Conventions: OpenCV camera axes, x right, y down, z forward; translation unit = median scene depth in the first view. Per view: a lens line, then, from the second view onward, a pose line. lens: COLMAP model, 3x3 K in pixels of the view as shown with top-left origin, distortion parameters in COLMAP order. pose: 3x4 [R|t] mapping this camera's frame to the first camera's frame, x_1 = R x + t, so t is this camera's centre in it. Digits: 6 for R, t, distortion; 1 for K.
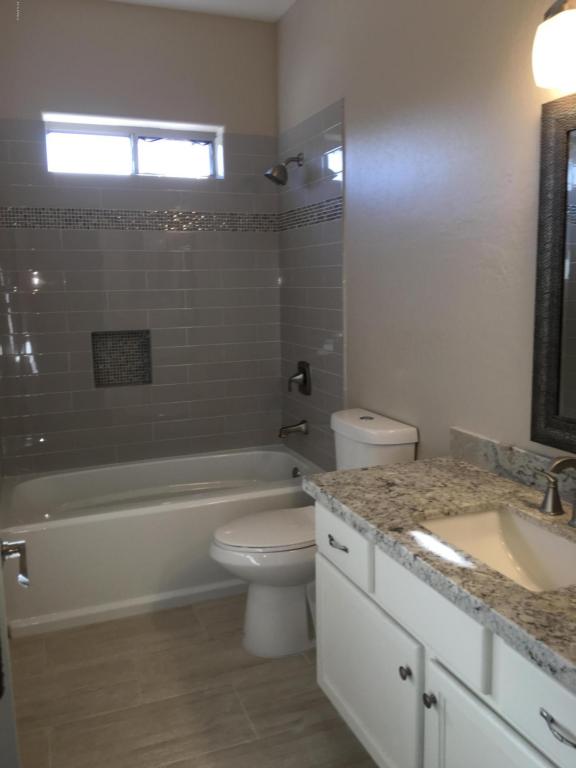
lens RADIAL K [[649.5, 0, 282.1], [0, 649.5, 381.7], [0, 0, 1]] dist [0.021734, -0.001702]
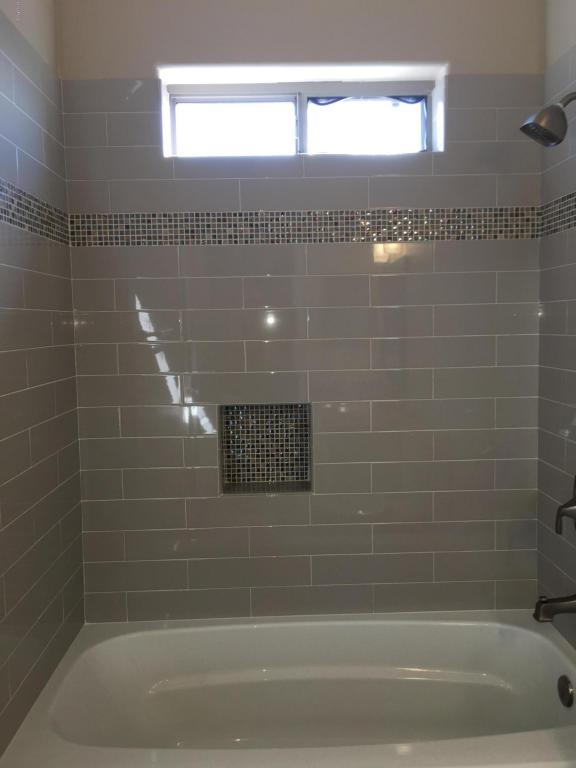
lens RADIAL K [[649.5, 0, 282.1], [0, 649.5, 381.7], [0, 0, 1]] dist [0.021734, -0.001702]
pose [[0.942320, 0.026330, -0.333677, -0.025197], [-0.046611, 0.997510, -0.052921, -0.067165], [0.331453, 0.065421, 0.941201, 0.414991]]
